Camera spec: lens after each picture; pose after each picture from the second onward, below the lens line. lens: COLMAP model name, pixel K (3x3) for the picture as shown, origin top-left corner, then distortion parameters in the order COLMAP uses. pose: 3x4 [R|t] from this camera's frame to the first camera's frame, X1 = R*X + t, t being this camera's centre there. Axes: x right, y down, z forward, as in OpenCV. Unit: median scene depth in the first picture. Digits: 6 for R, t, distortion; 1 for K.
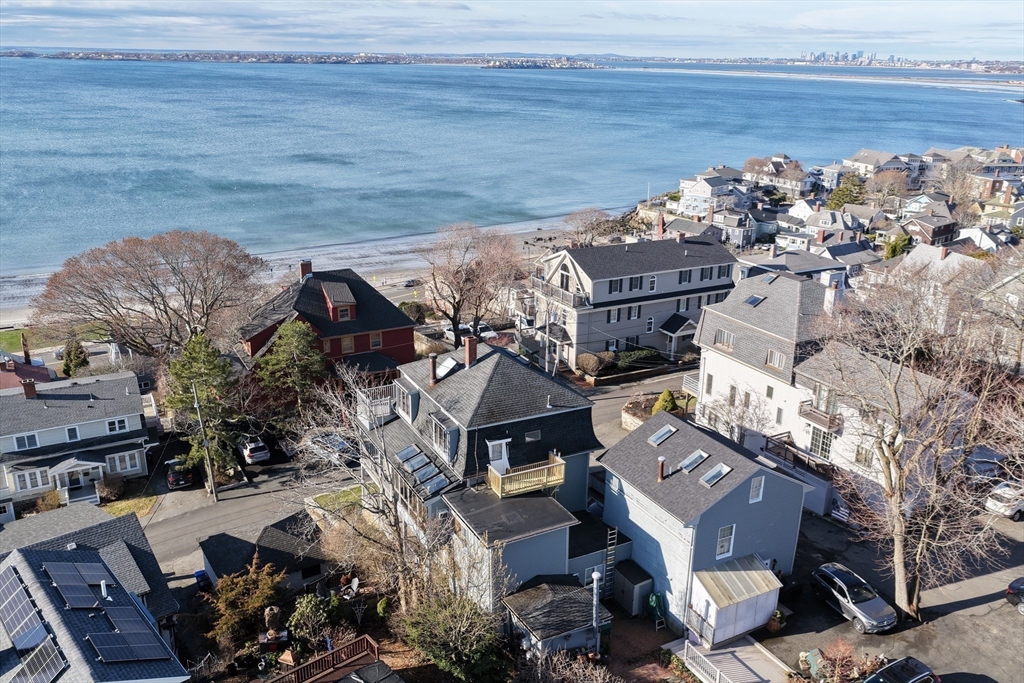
lens RADIAL K [[846.0, 0, 511.7], [0, 846.0, 341.7], [0, 0, 1]] dist [-0.003503, 0.016459]
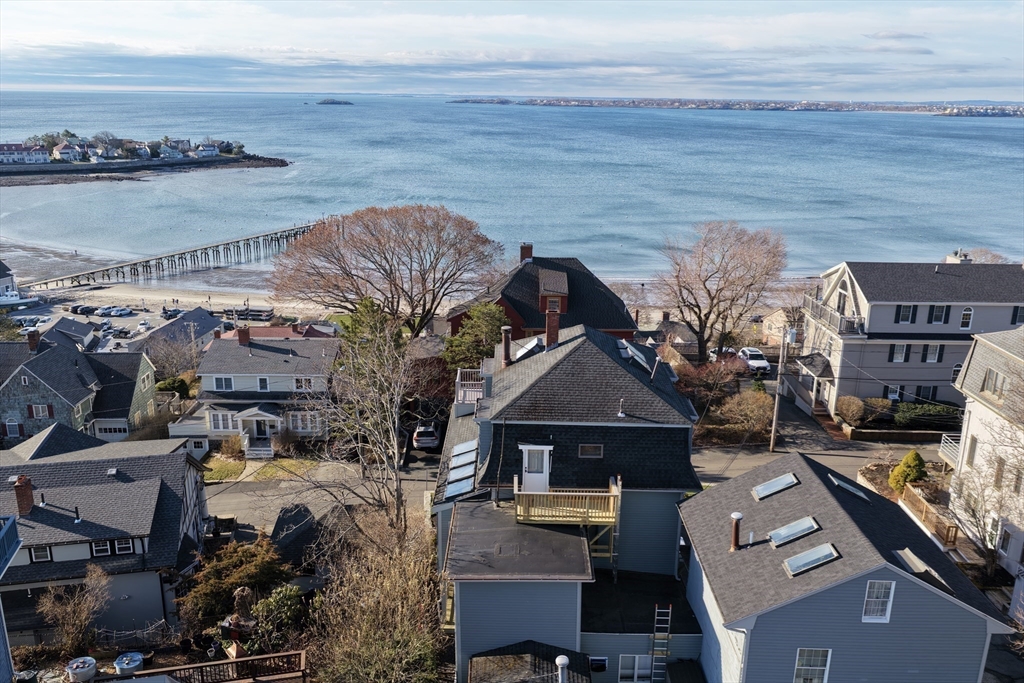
lens RADIAL K [[846.0, 0, 513.3], [0, 846.0, 342.1], [0, 0, 1]] dist [-0.003503, 0.016459]
pose [[0.885998, 0.129862, -0.445134, 0.185368], [-0.151581, 0.988354, -0.013368, 0.026794], [0.438214, 0.079318, 0.895364, 0.215103]]
